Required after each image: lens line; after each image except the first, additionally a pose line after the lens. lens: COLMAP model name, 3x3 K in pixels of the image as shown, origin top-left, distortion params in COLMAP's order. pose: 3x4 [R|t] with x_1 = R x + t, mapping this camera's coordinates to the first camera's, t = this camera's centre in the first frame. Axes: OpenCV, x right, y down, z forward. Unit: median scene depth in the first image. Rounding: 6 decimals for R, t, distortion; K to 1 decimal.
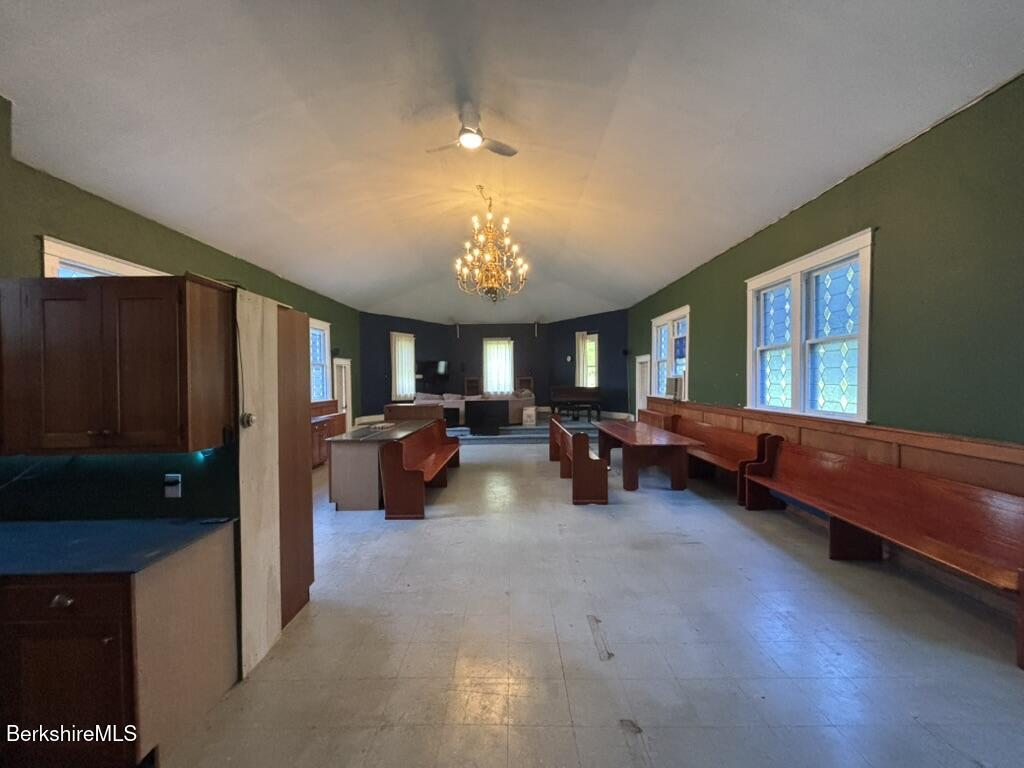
lens RADIAL K [[409.0, 0, 515.2], [0, 409.0, 385.6], [0, 0, 1]] dist [0.000954, -0.000712]
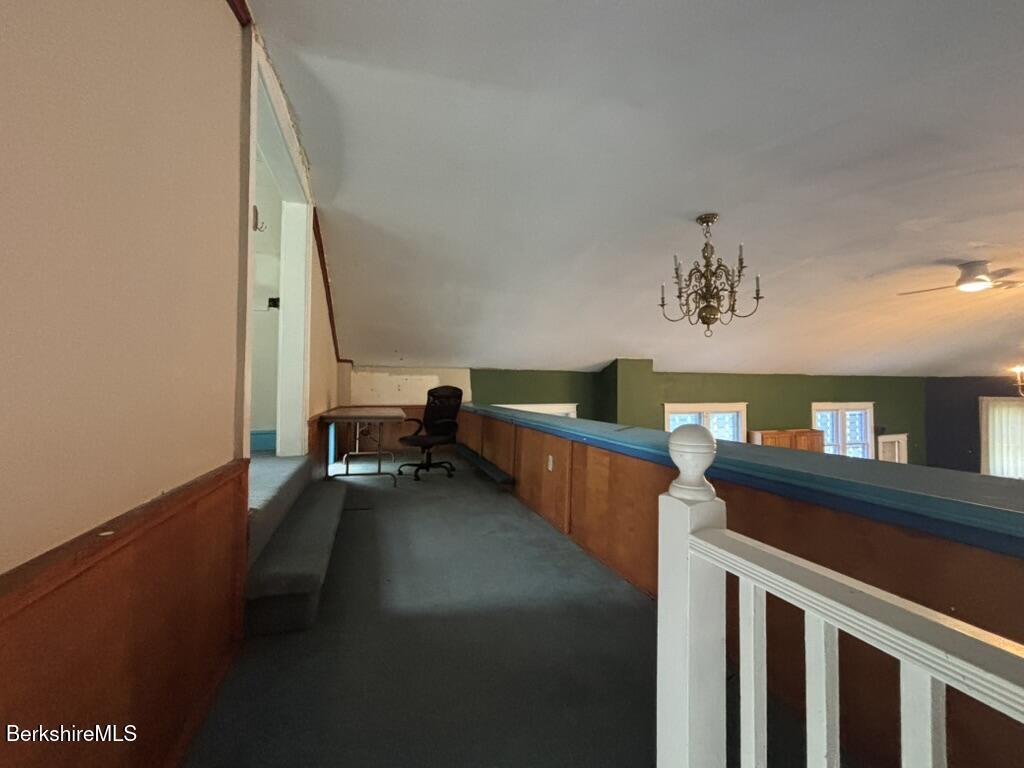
lens RADIAL K [[409.0, 0, 517.3], [0, 409.0, 378.2], [0, 0, 1]] dist [0.000954, -0.000712]
pose [[0.311216, -0.005405, -0.950324, 0.402512], [-0.026733, 0.999538, -0.014439, -0.304943], [0.949963, 0.029899, 0.310928, -0.245650]]
